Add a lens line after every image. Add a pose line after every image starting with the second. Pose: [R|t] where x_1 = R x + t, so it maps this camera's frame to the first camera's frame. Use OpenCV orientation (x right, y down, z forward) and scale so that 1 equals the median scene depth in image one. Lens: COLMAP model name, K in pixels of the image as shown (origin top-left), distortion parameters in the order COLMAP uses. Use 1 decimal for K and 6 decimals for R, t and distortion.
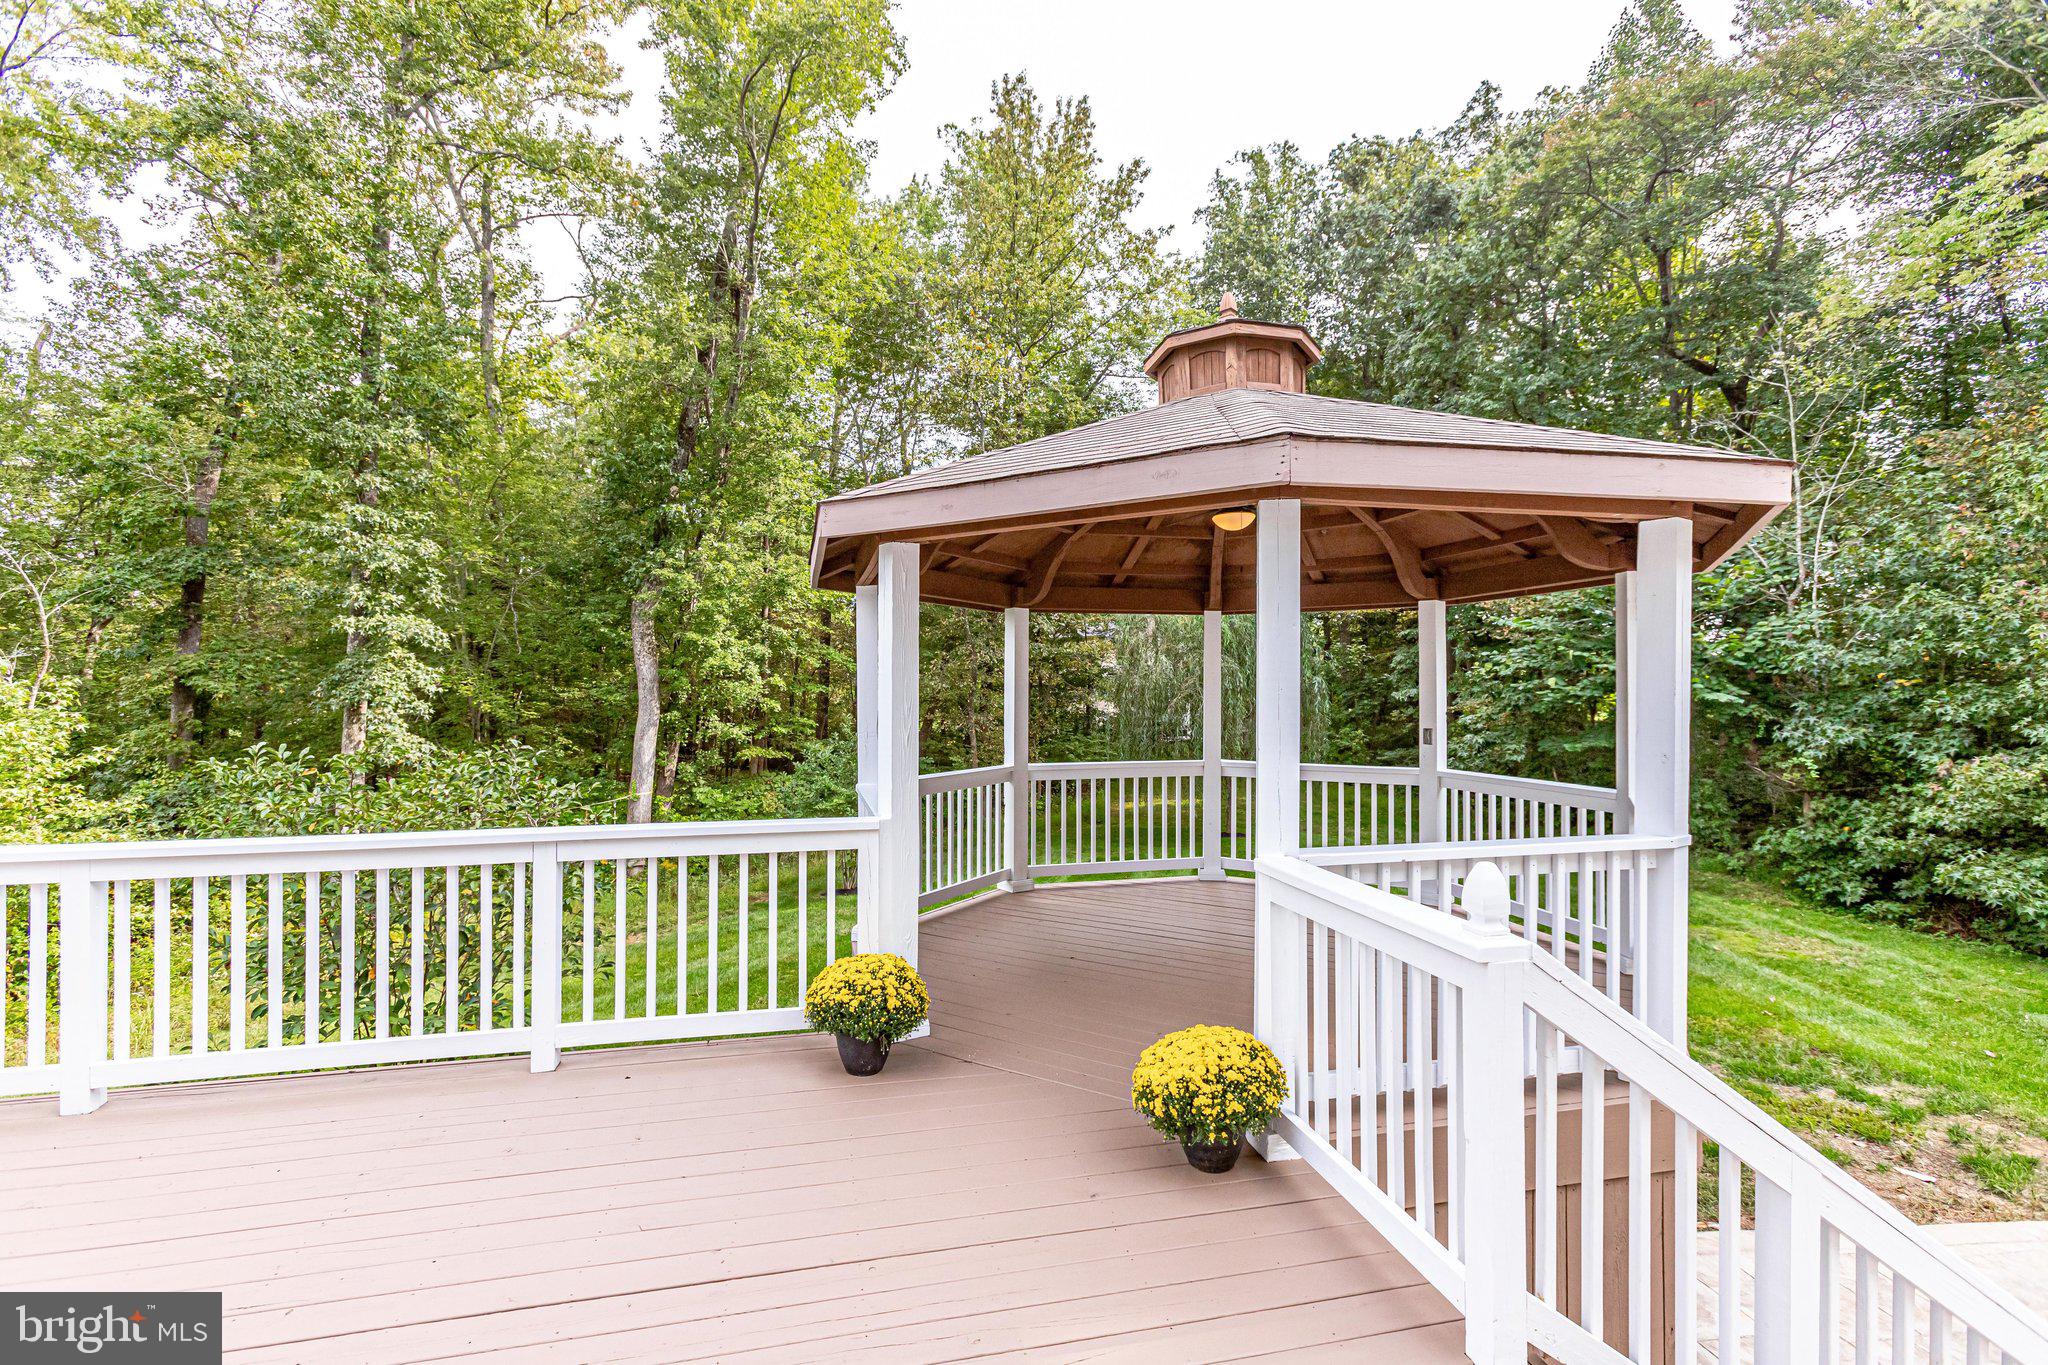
lens RADIAL K [[919.6, 0, 1024.0], [0, 919.6, 682.5], [0, 0, 1]] dist [0.001241, 0.001475]
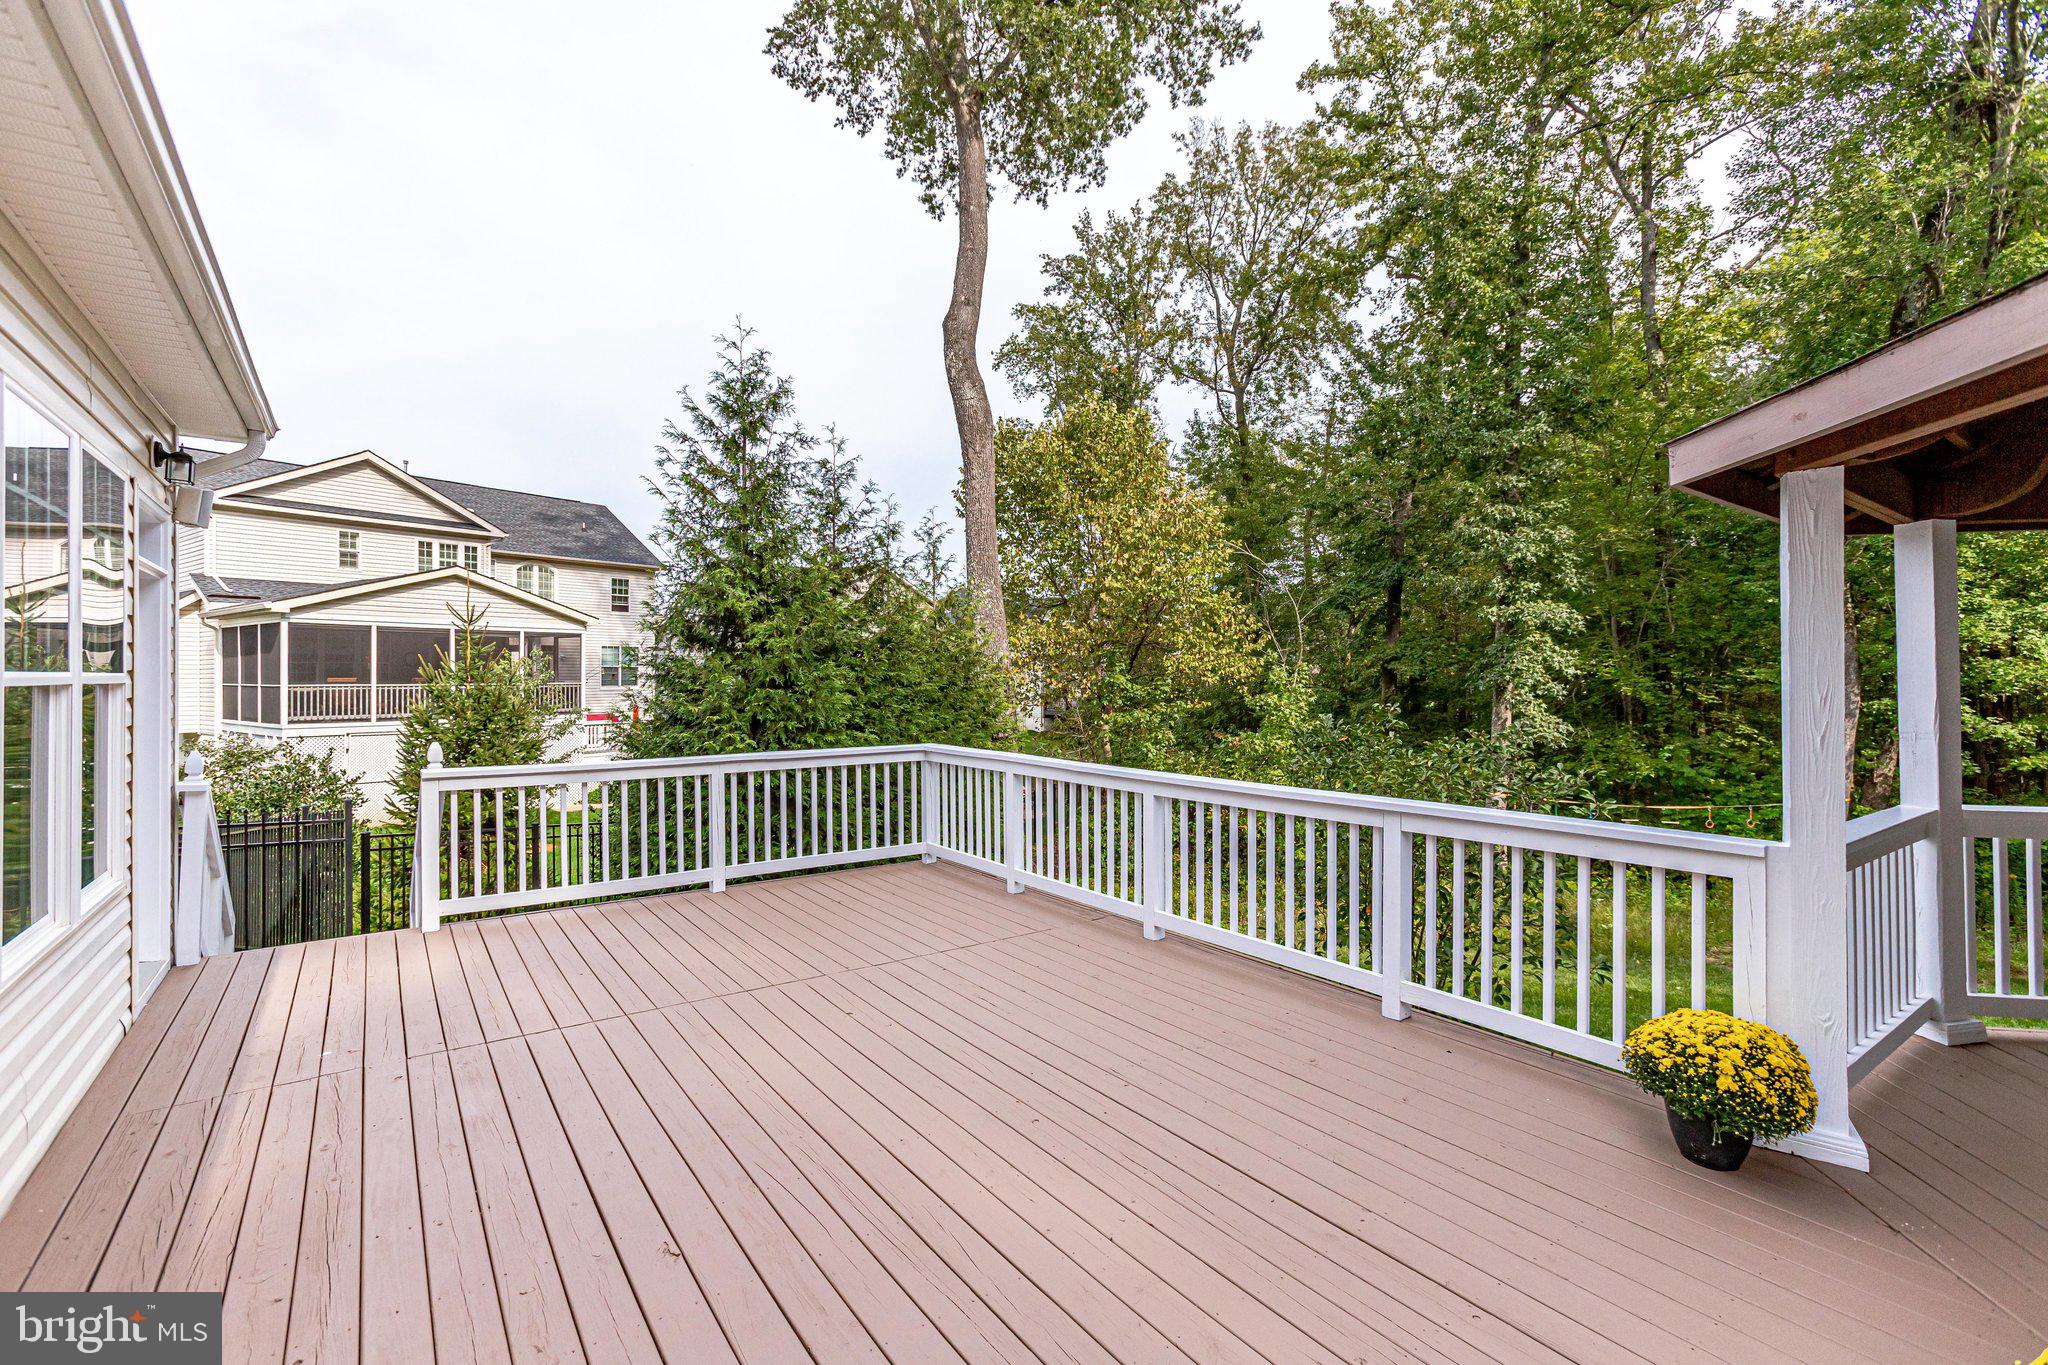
lens RADIAL K [[926.7, 0, 1015.0], [0, 926.7, 653.9], [0, 0, 1]] dist [0.016115, 0.000219]
pose [[0.382722, -0.021733, -0.923608, 0.073593], [0.011992, 0.999756, -0.018556, -0.000184], [0.923786, -0.003974, 0.382889, 0.032082]]
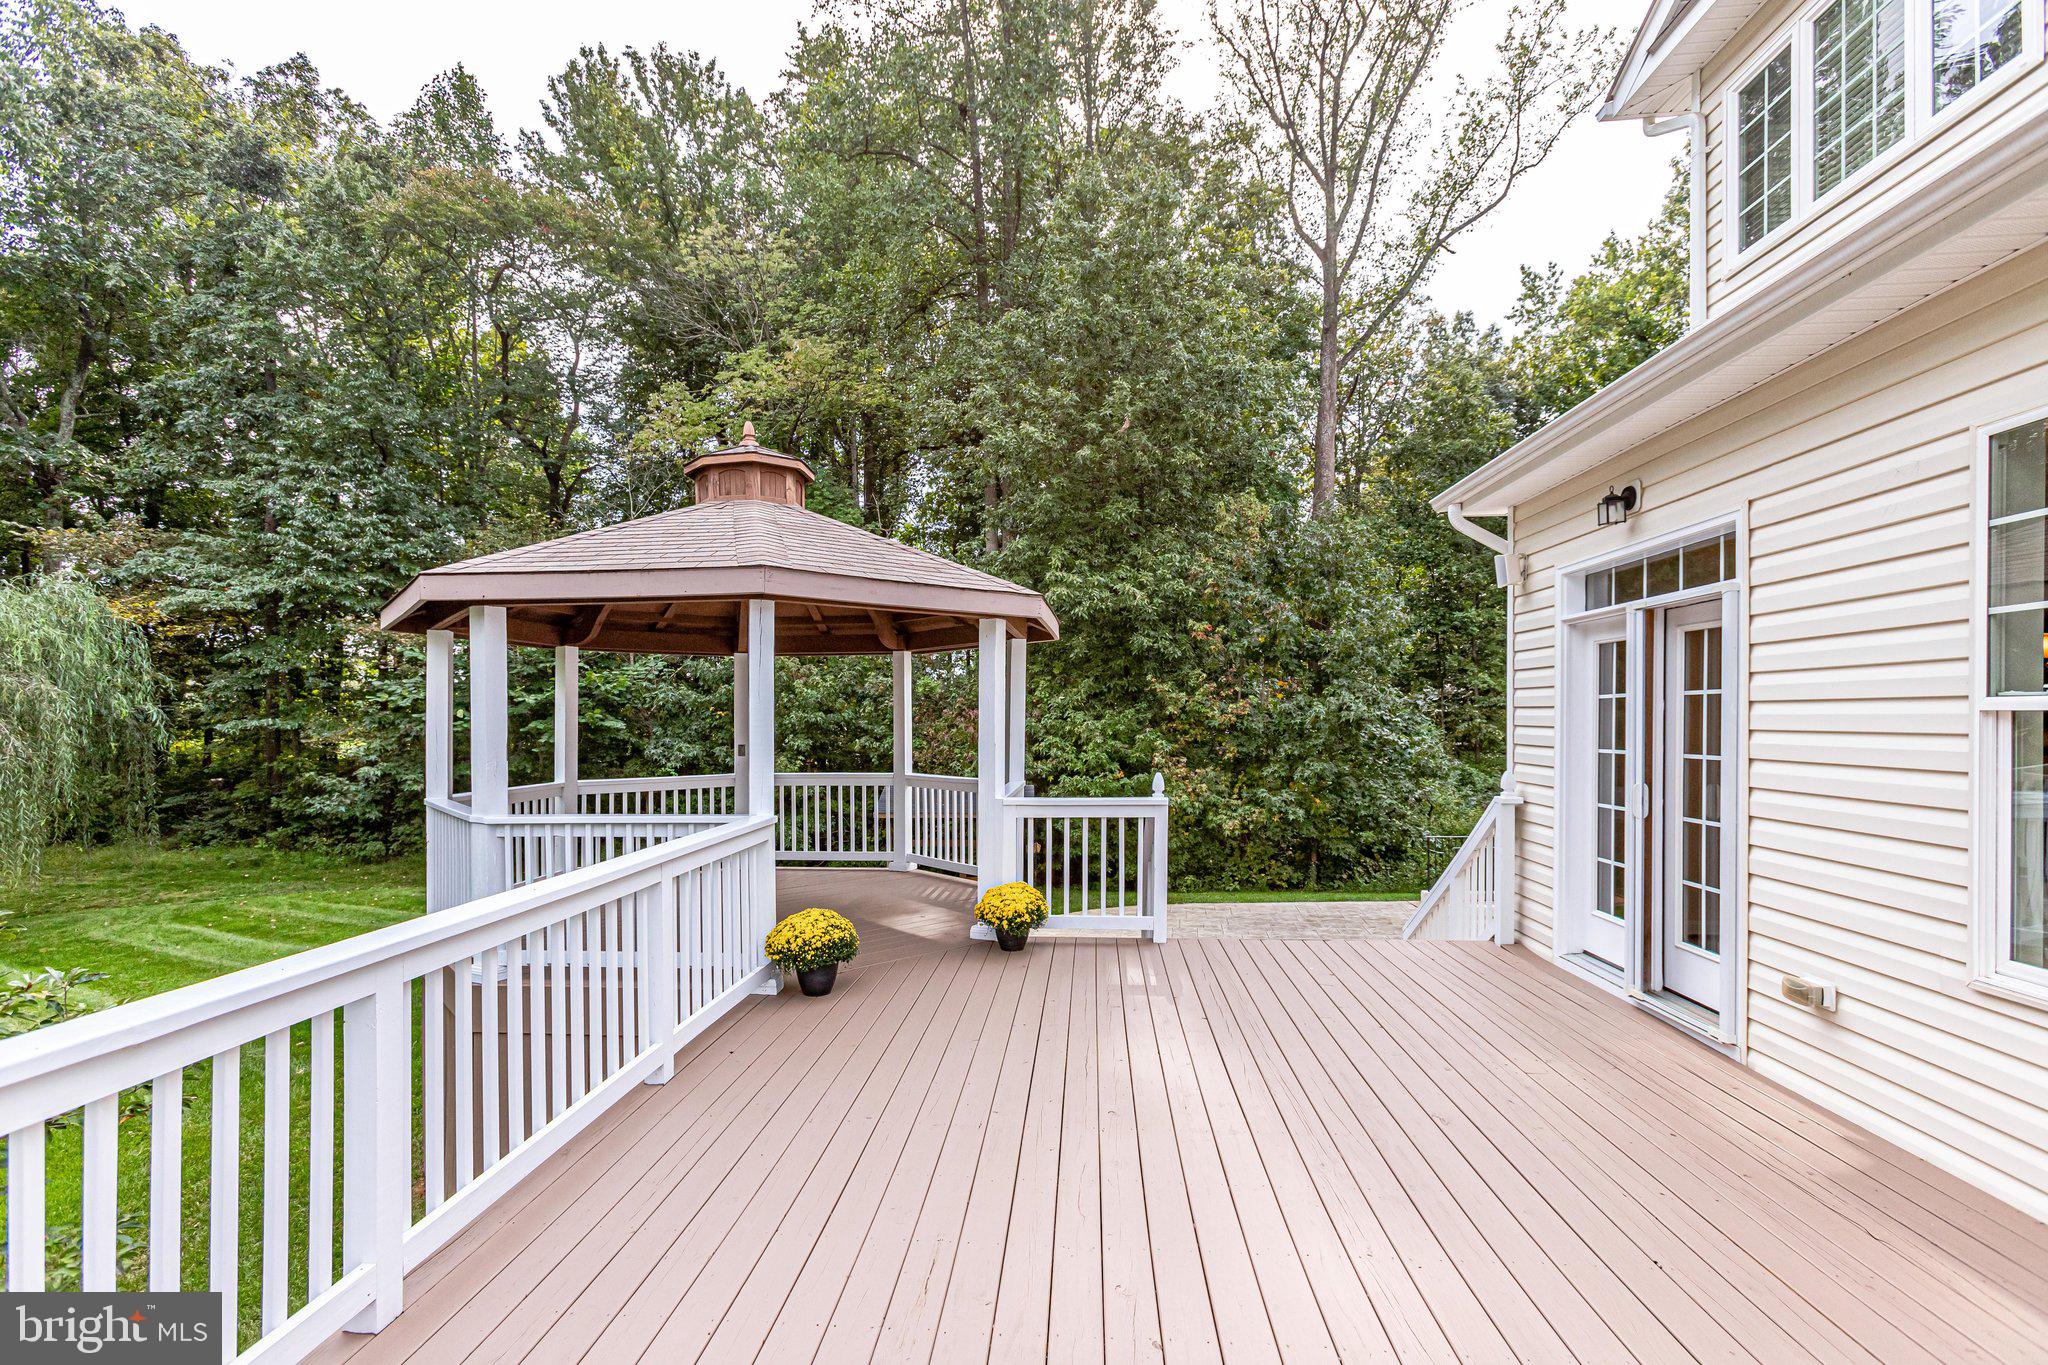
lens RADIAL K [[940.0, 0, 1000.4], [0, 940.0, 731.1], [0, 0, 1]] dist [0.000356, 0.068098]
pose [[0.316858, -0.015594, 0.948345, -0.299448], [-0.001458, 0.999856, 0.016928, 0.001170], [-0.948472, -0.006747, 0.316789, 0.063631]]
